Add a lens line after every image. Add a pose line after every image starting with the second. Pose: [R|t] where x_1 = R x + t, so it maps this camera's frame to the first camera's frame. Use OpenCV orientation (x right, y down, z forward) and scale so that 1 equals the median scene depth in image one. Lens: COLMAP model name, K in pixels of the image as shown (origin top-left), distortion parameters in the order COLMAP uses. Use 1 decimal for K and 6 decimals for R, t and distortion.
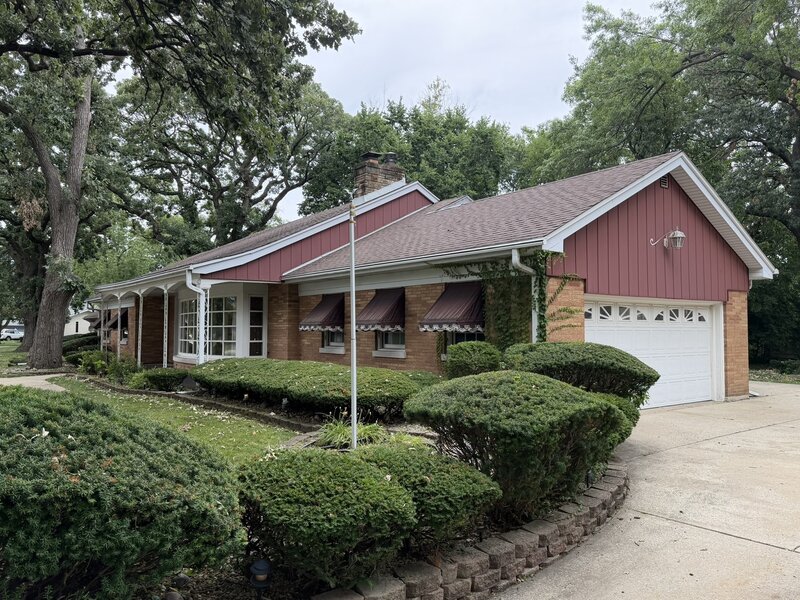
lens RADIAL K [[601.4, 0, 399.9], [0, 601.4, 300.0], [0, 0, 1]] dist [0.069143, -0.002708]
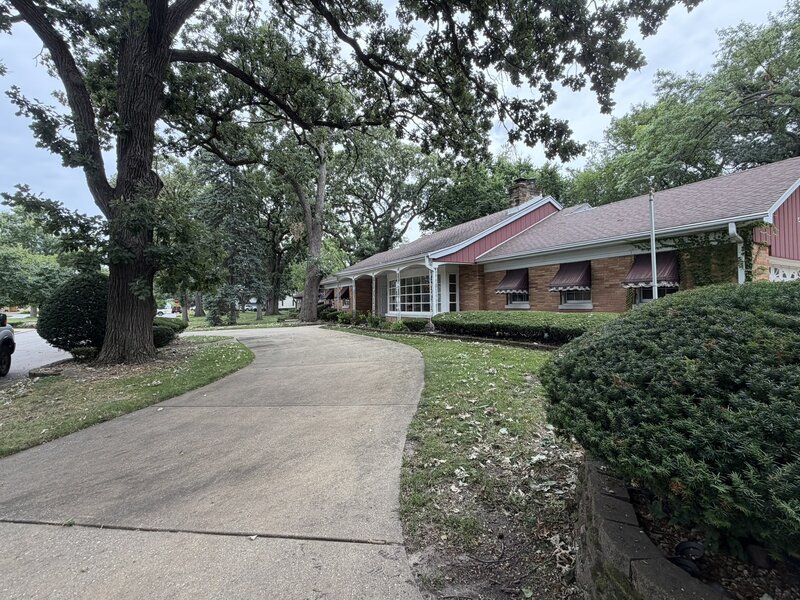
lens RADIAL K [[360.6, 0, 397.8], [0, 360.6, 302.0], [0, 0, 1]] dist [0.002499, -0.000012]
pose [[0.989410, -0.013085, -0.144559, -0.245562], [0.019316, 0.998940, 0.041784, 0.025285], [0.143859, -0.044134, 0.988614, 0.048836]]
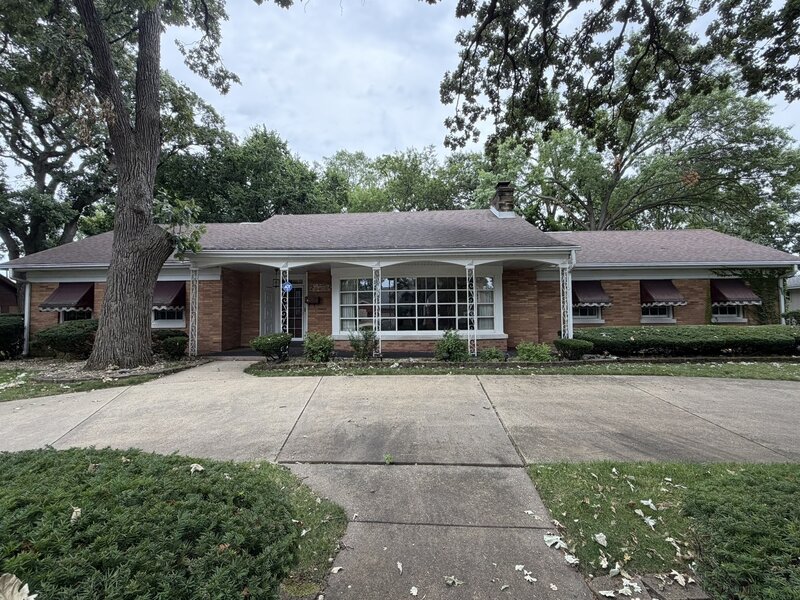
lens RADIAL K [[360.6, 0, 399.9], [0, 360.6, 301.7], [0, 0, 1]] dist [0.002499, -0.000012]
pose [[0.636595, 0.032525, 0.770512, -0.907468], [-0.027946, 0.999427, -0.019099, 0.058360], [-0.770692, -0.009374, 0.637139, 0.706963]]
